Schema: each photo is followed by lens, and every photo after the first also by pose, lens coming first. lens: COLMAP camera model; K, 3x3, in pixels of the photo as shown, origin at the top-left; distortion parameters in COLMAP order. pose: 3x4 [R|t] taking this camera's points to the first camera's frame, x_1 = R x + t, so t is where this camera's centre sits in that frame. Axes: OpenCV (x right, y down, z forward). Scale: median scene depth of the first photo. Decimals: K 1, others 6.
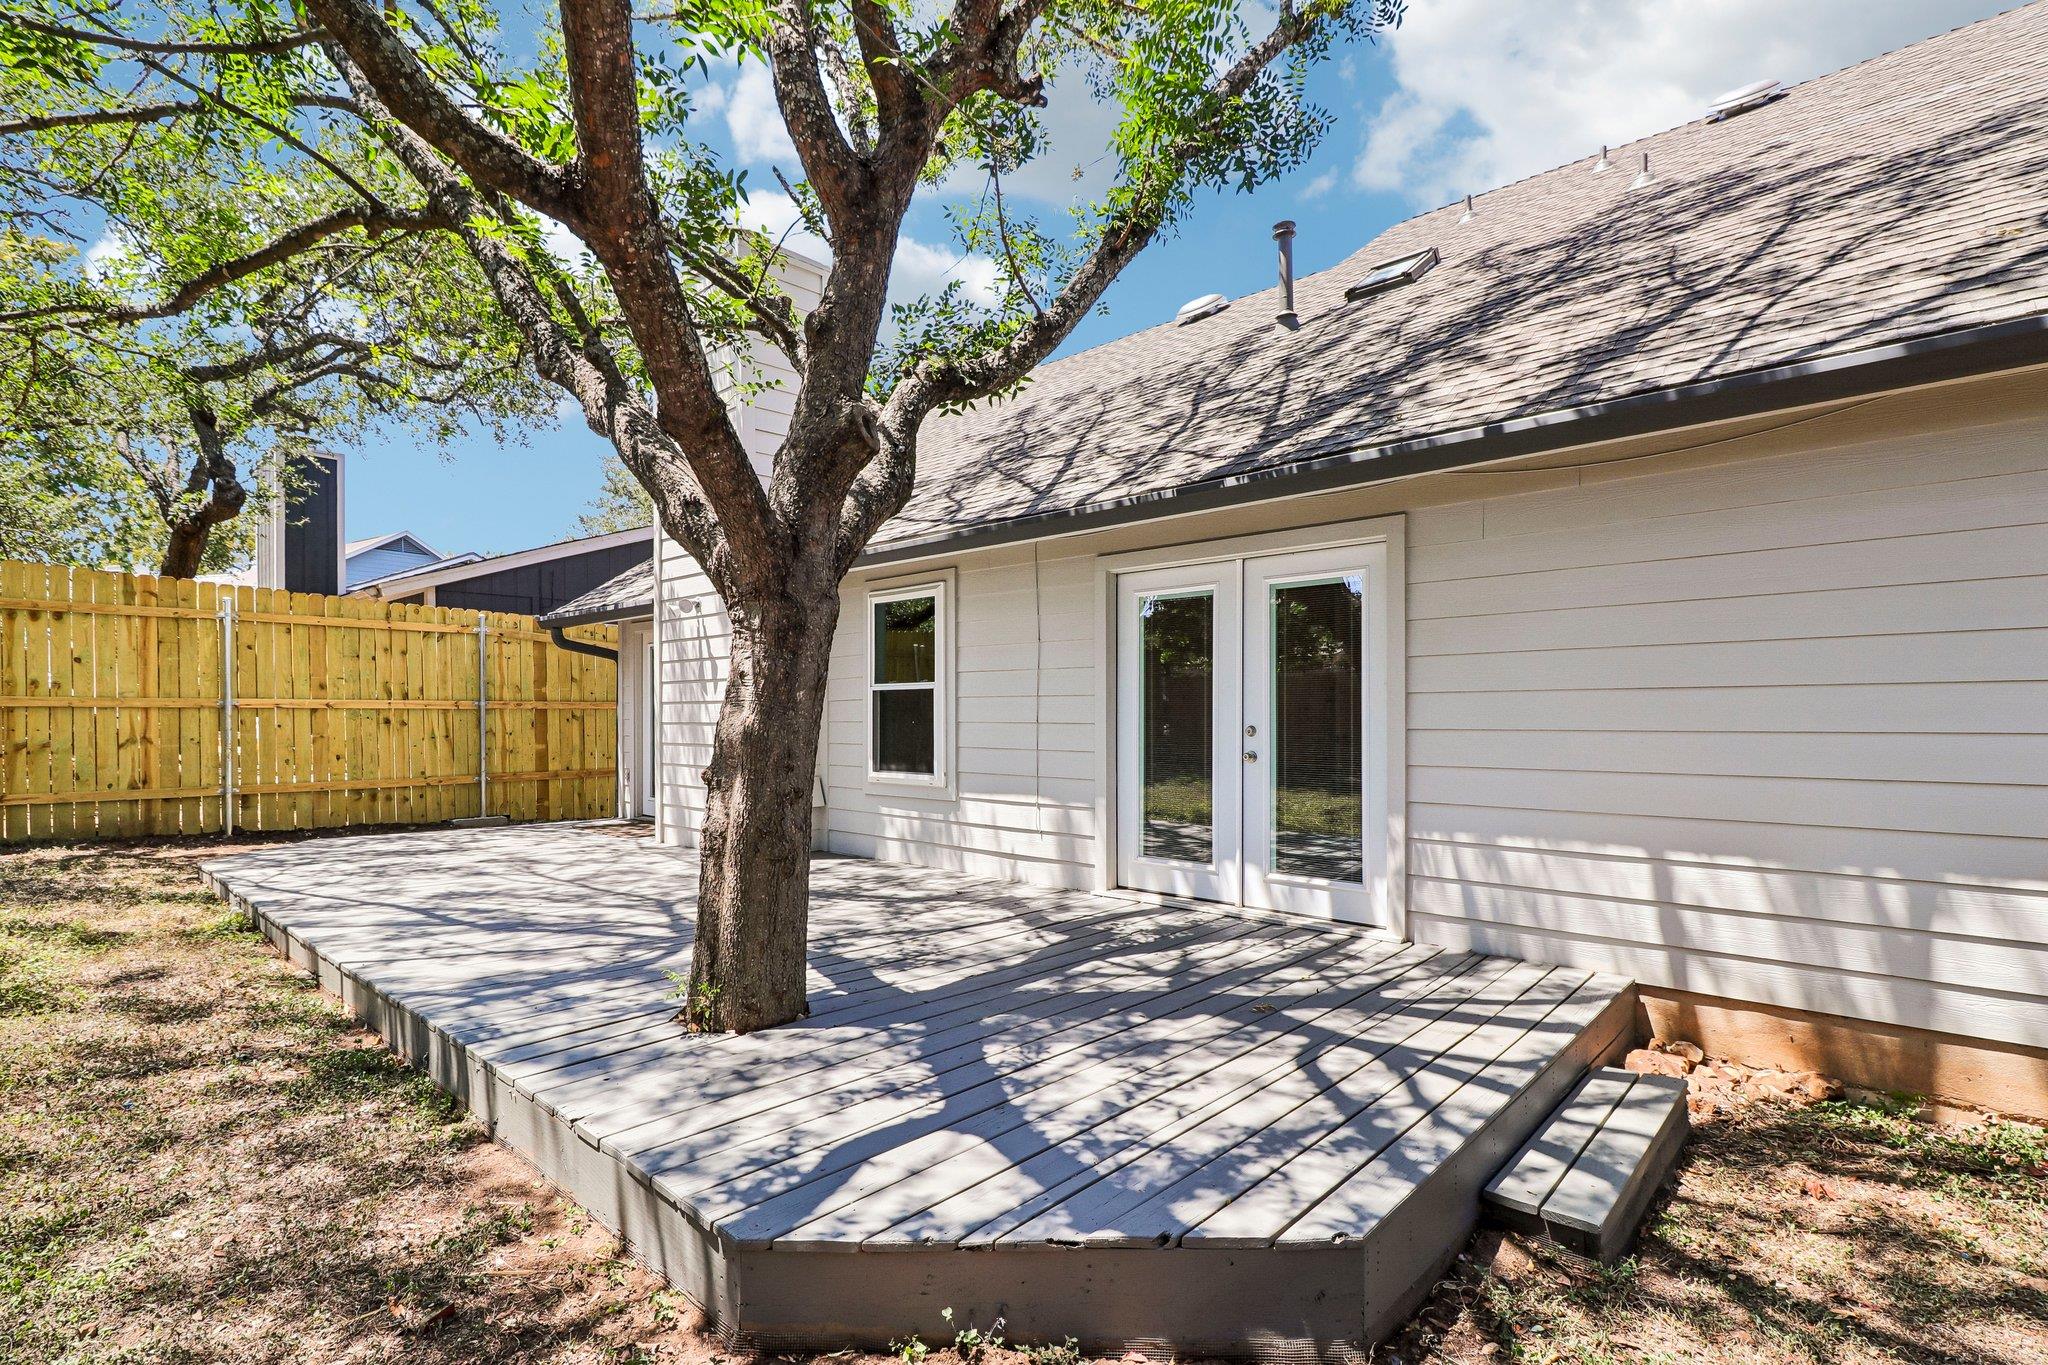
lens RADIAL K [[953.6, 0, 1015.5], [0, 953.6, 687.7], [0, 0, 1]] dist [0.001933, 0.000007]
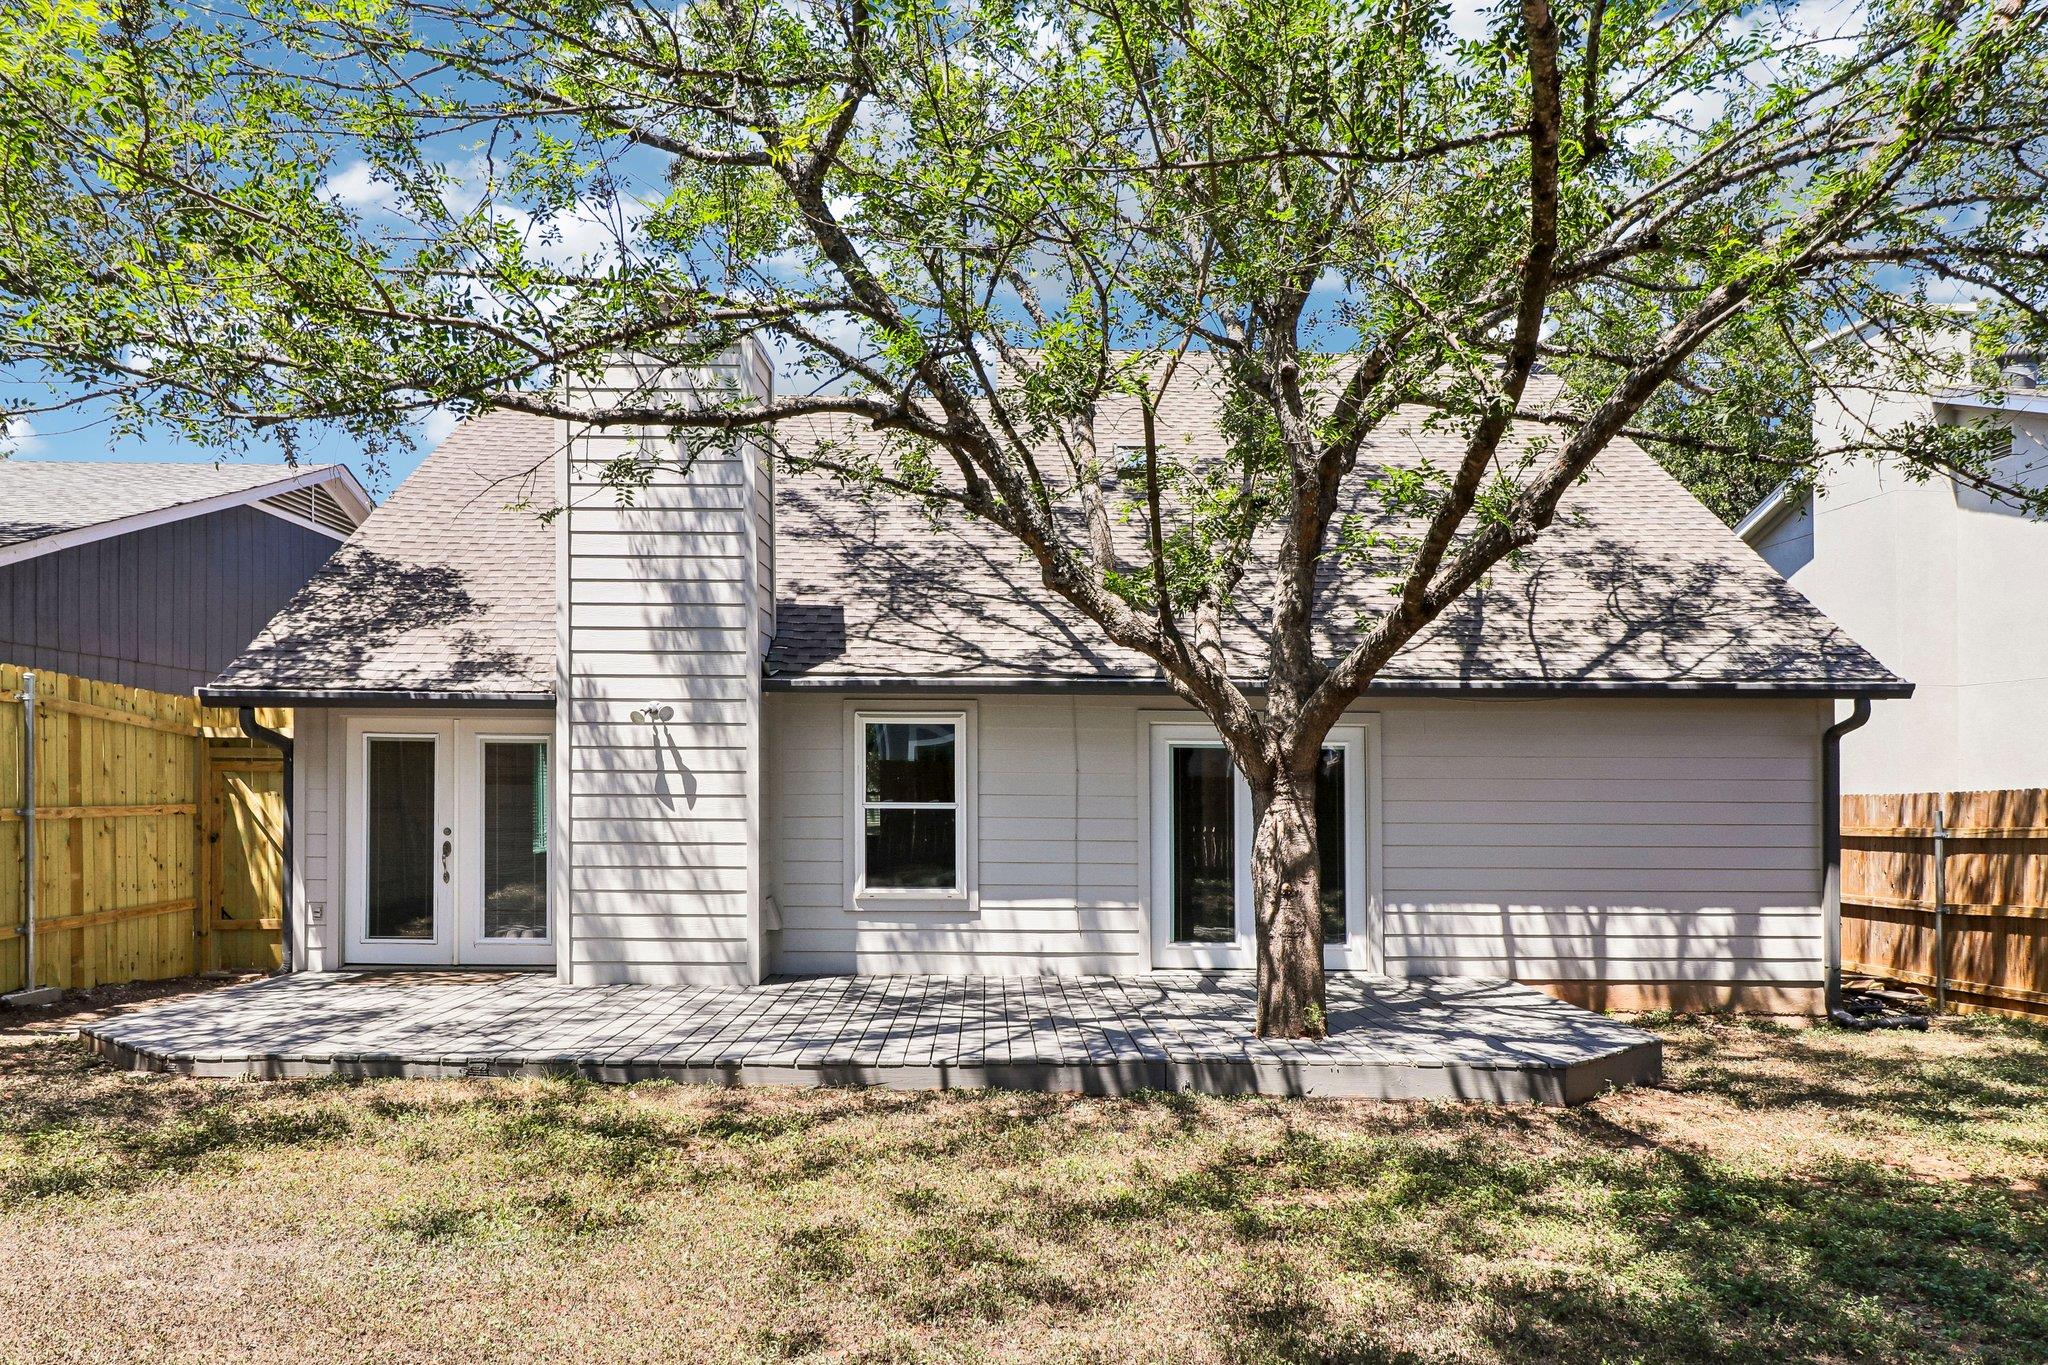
lens RADIAL K [[1392.6, 0, 1013.5], [0, 1392.6, 772.0], [0, 0, 1]] dist [0.017062, -0.002205]
pose [[0.728636, 0.015105, 0.684734, -1.359835], [-0.027312, 0.999602, 0.007012, -0.065462], [-0.684356, -0.023811, 0.728759, -0.249020]]
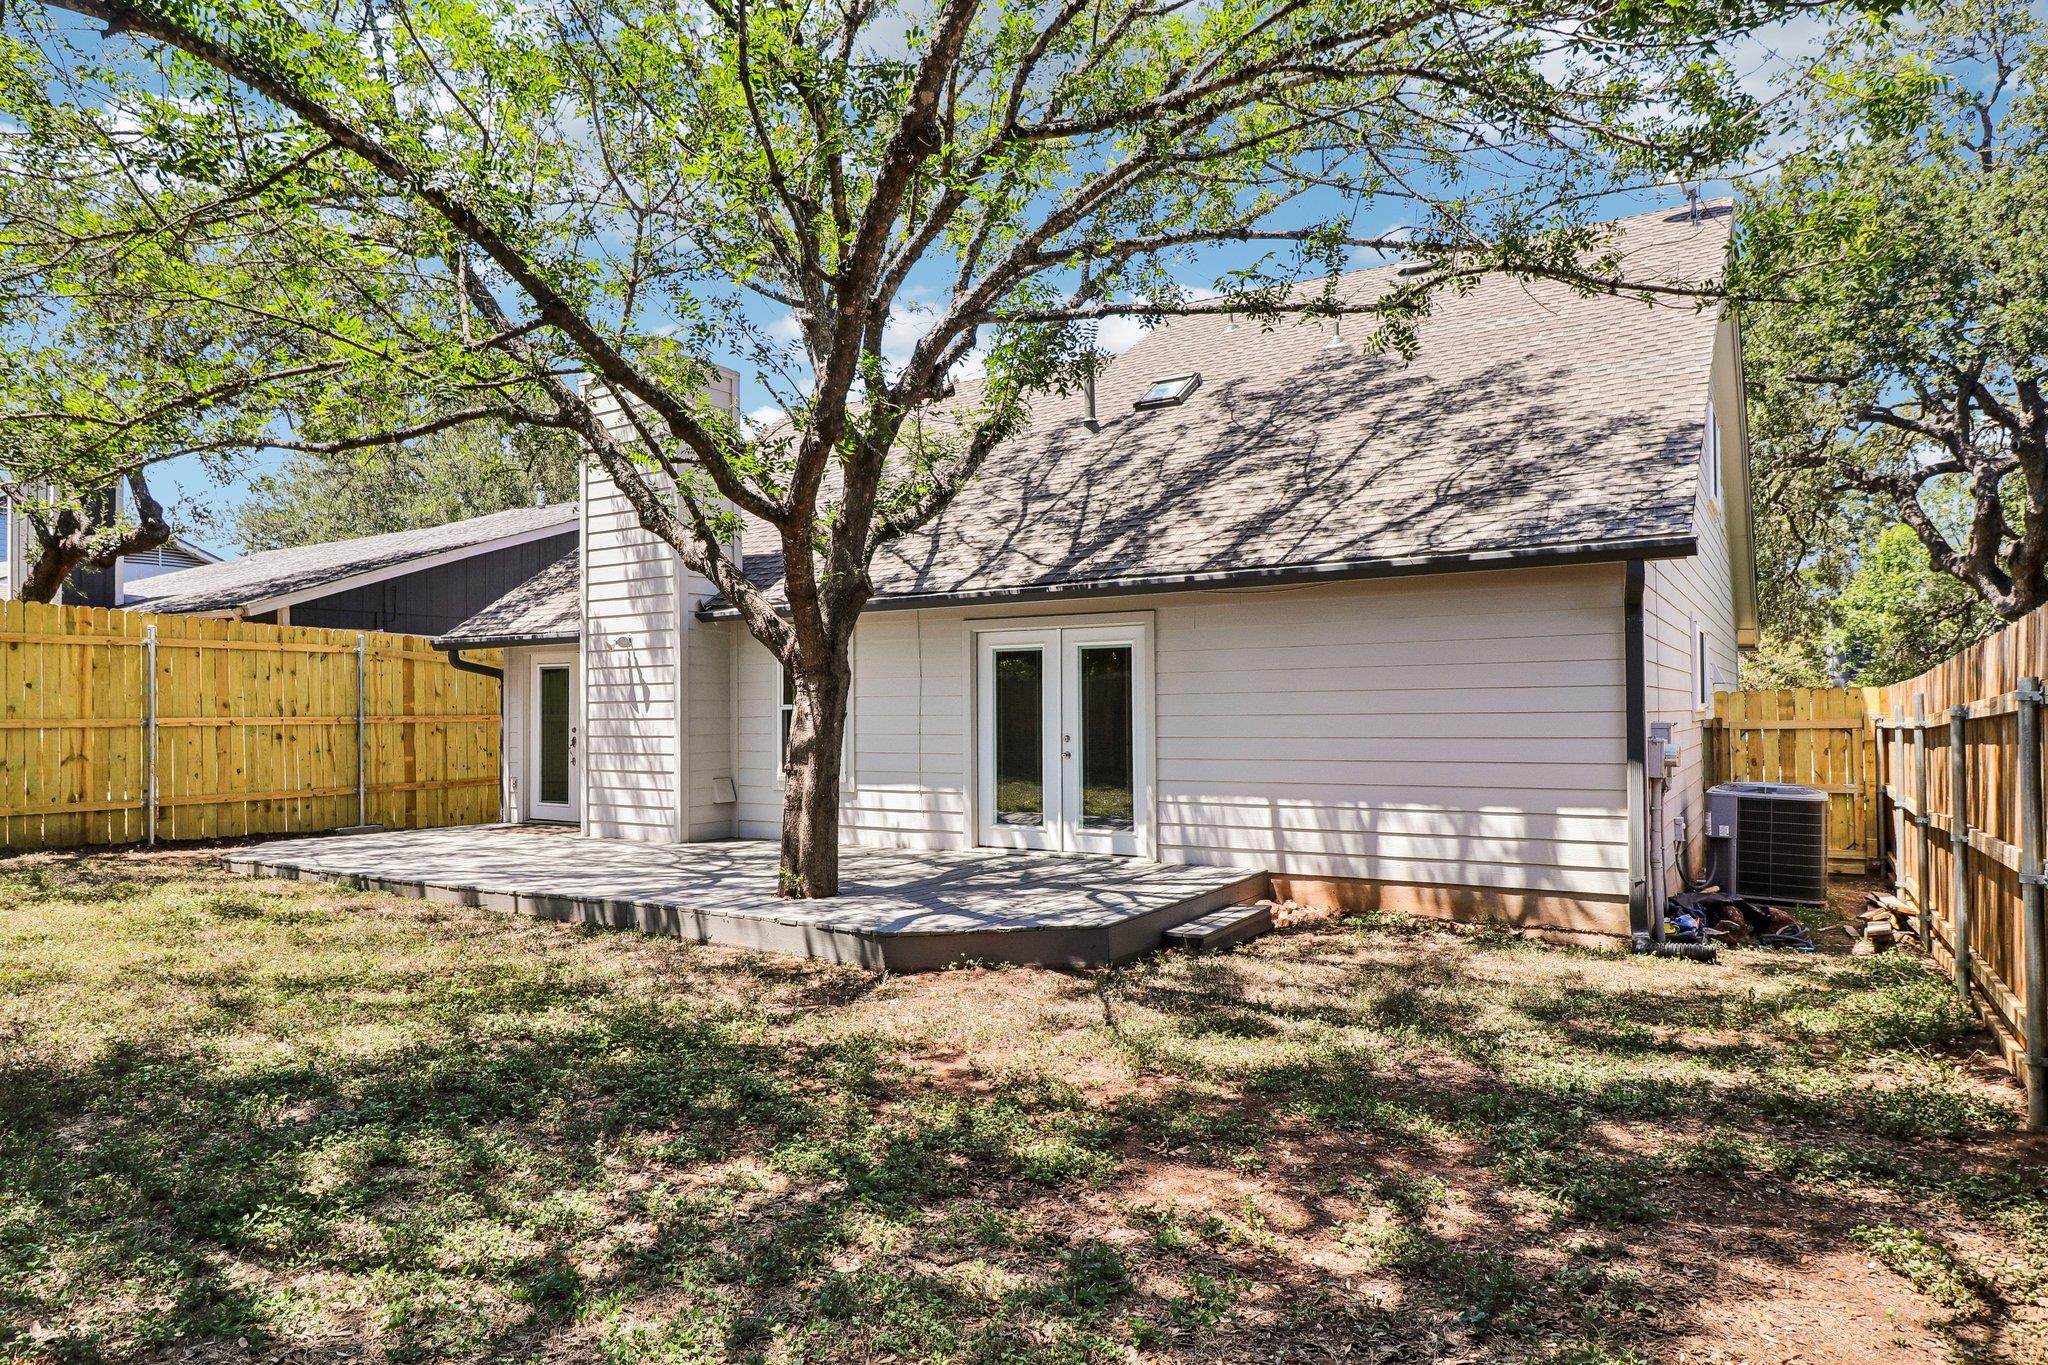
lens RADIAL K [[1176.8, 0, 1019.0], [0, 1176.8, 662.9], [0, 0, 1]] dist [0.019480, 0.000972]
pose [[0.979257, 0.001768, 0.202612, -0.204335], [0.001242, 0.999891, -0.014729, -0.047531], [-0.202616, 0.014675, 0.979148, -0.824312]]
